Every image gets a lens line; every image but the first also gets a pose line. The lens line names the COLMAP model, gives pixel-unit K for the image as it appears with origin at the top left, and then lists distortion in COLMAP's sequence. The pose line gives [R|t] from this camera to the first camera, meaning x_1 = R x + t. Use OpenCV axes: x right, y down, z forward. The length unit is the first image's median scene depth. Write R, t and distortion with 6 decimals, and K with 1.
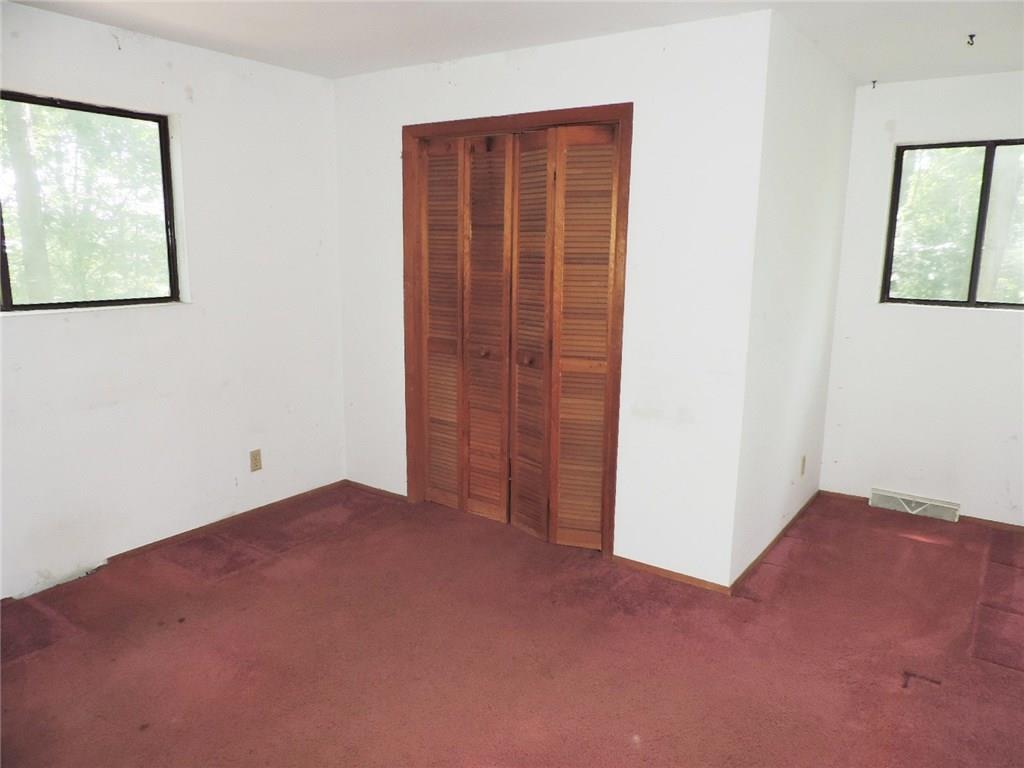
lens RADIAL K [[730.3, 0, 516.3], [0, 730.3, 382.6], [0, 0, 1]] dist [-0.023208, 0.008250]
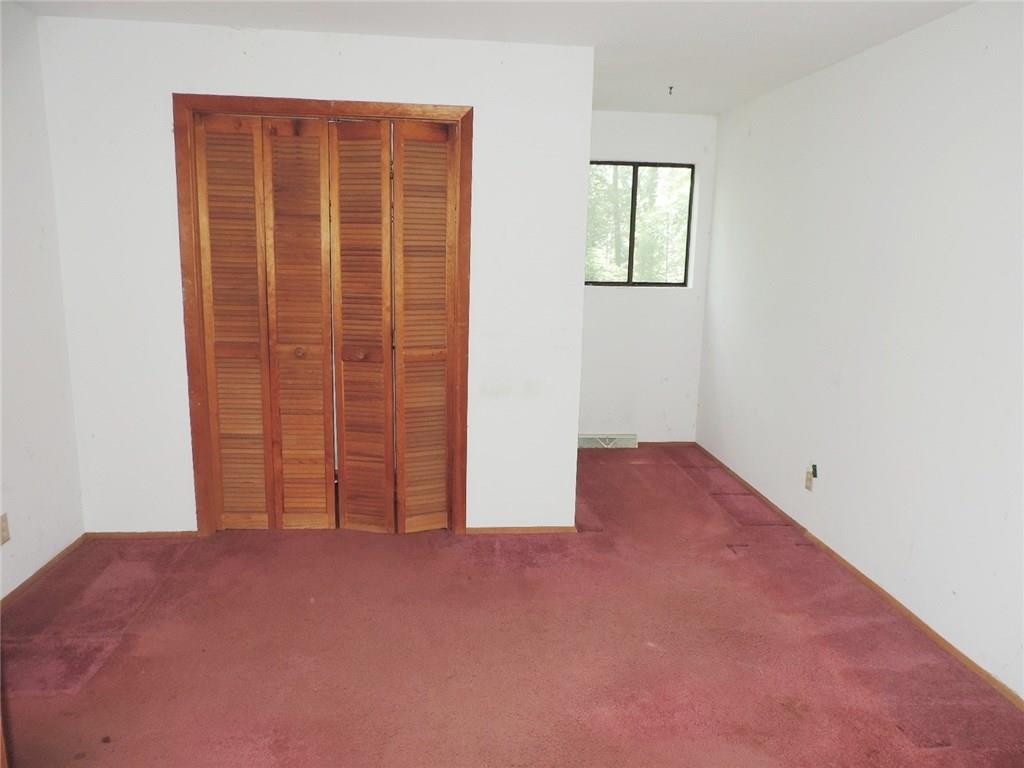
lens RADIAL K [[730.3, 0, 521.6], [0, 730.3, 384.0], [0, 0, 1]] dist [-0.023208, 0.008250]
pose [[0.758186, -0.117920, 0.641287, -0.439155], [0.108152, 0.992631, 0.054659, -0.022152], [-0.643006, 0.027915, 0.765352, 0.112976]]
